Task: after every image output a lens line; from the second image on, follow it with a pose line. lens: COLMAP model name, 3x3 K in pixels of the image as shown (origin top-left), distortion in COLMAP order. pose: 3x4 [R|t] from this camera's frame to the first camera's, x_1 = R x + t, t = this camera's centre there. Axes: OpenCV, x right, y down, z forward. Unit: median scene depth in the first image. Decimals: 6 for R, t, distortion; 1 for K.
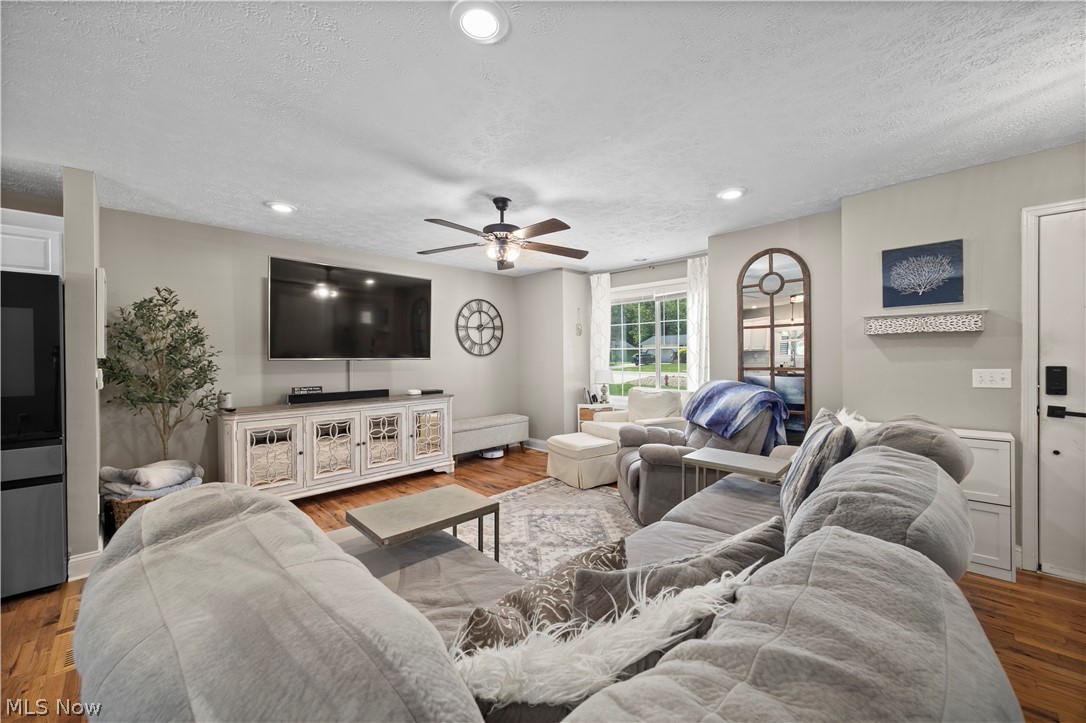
lens RADIAL K [[419.9, 0, 546.3], [0, 419.9, 357.2], [0, 0, 1]] dist [0.001409, -0.000283]
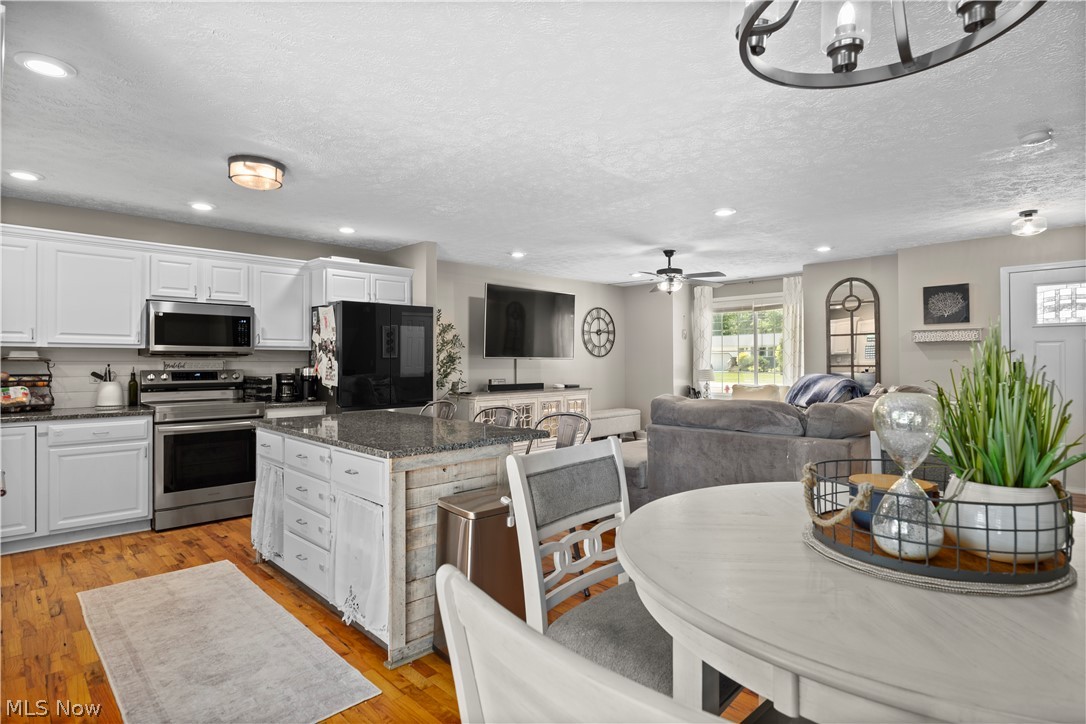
lens RADIAL K [[565.6, 0, 547.7], [0, 565.6, 356.4], [0, 0, 1]] dist [-0.005045, -0.001475]
pose [[0.999917, 0.003572, -0.012355, -0.424661], [-0.003705, 0.999935, -0.010770, 0.020014], [0.012316, 0.010815, 0.999866, -0.838937]]
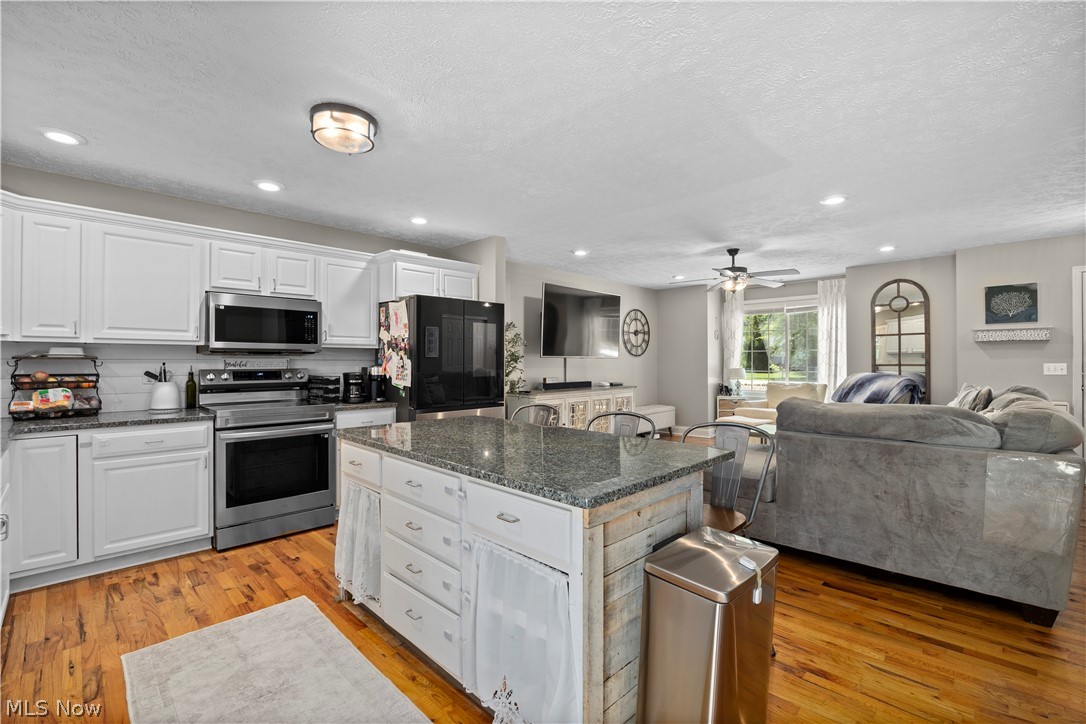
lens RADIAL K [[475.0, 0, 547.4], [0, 475.0, 357.7], [0, 0, 1]] dist [-0.014296, 0.000203]
pose [[0.999985, 0.004725, 0.002840, -0.636667], [-0.004702, 0.999957, -0.007987, 0.021226], [-0.002877, 0.007973, 0.999964, -0.560878]]
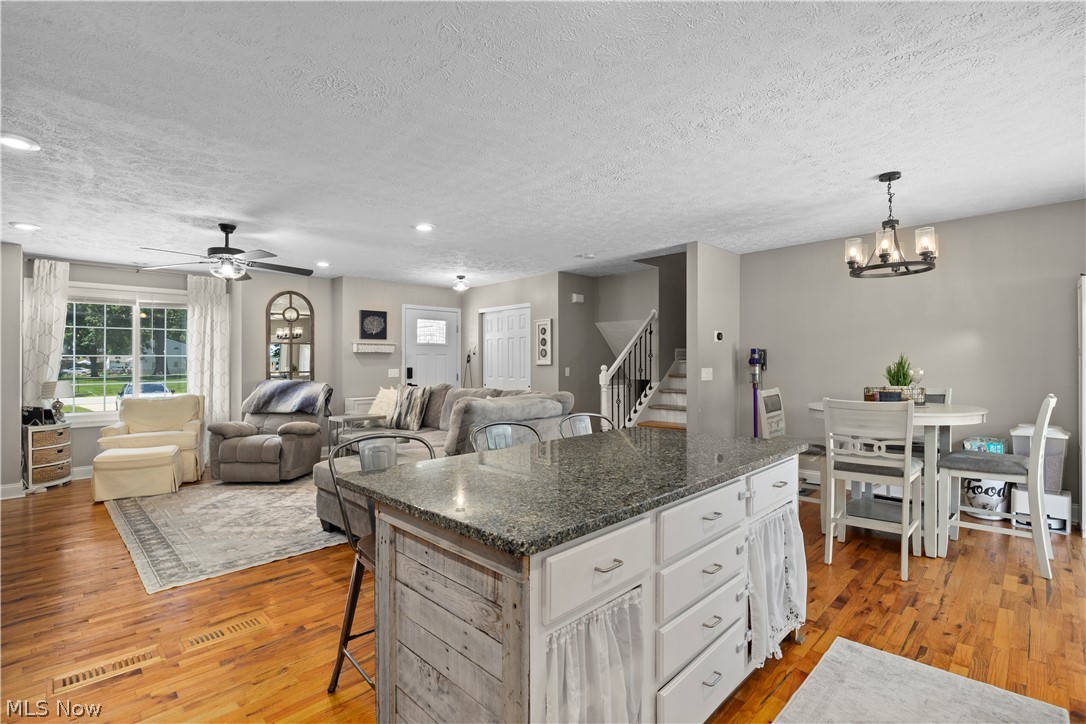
lens RADIAL K [[499.0, 0, 543.2], [0, 499.0, 366.3], [0, 0, 1]] dist [-0.013211, 0.001381]
pose [[0.005626, 0.005571, 0.999969, -1.215445], [0.013645, 0.999891, -0.005647, 0.029098], [-0.999891, 0.013676, 0.005550, 0.104019]]
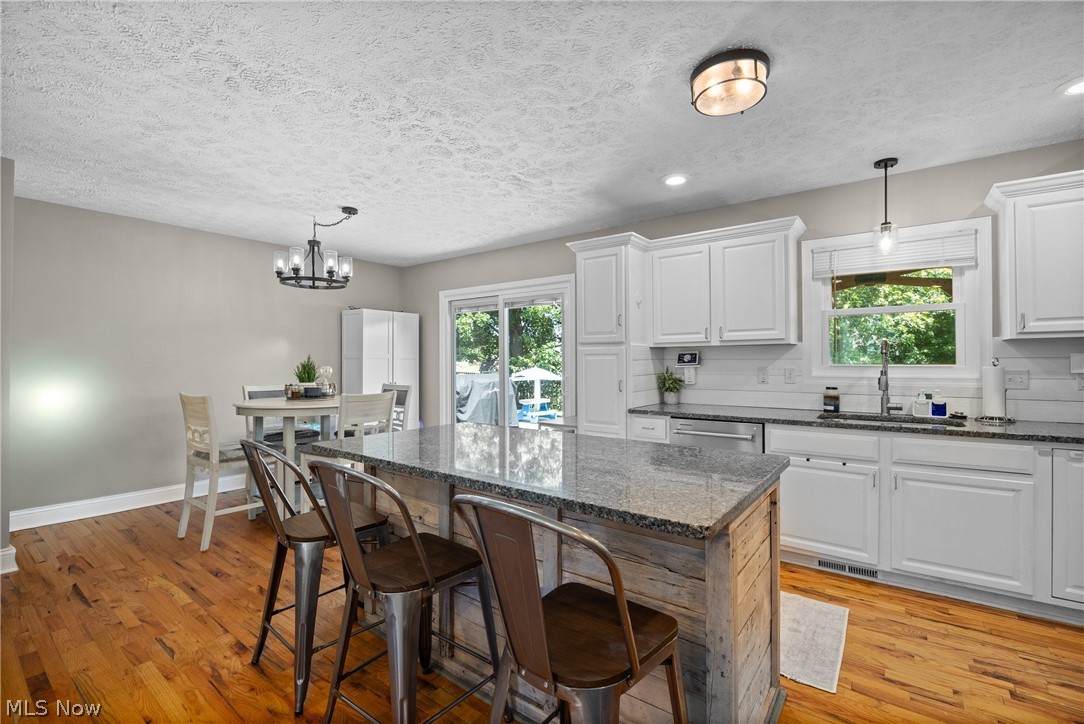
lens RADIAL K [[474.1, 0, 548.0], [0, 474.1, 363.8], [0, 0, 1]] dist [-0.014296, 0.000203]
pose [[-0.991430, 0.007685, -0.130413, -0.634629], [0.006738, 0.999948, 0.007704, 0.019561], [0.130465, 0.006759, -0.991430, 0.547110]]
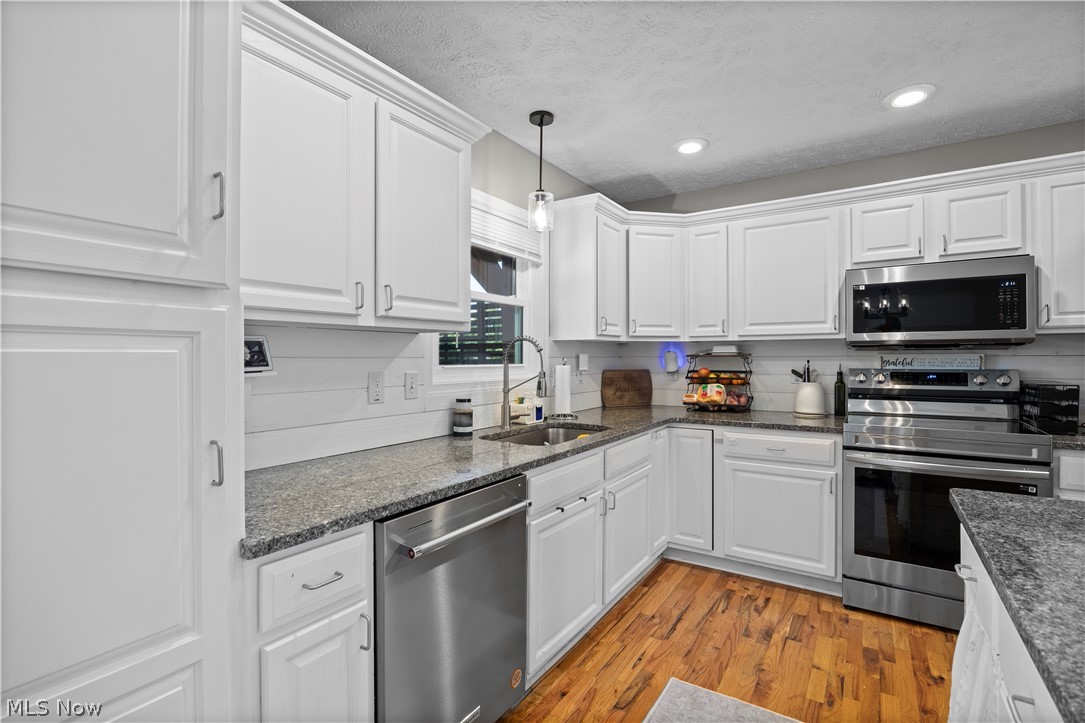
lens RADIAL K [[498.6, 0, 538.4], [0, 498.6, 358.6], [0, 0, 1]] dist [-0.013211, 0.001381]
pose [[0.187134, 0.004892, -0.982322, -0.633270], [0.001635, 0.999985, 0.005292, 0.019303], [0.982333, -0.002597, 0.187123, -0.261659]]
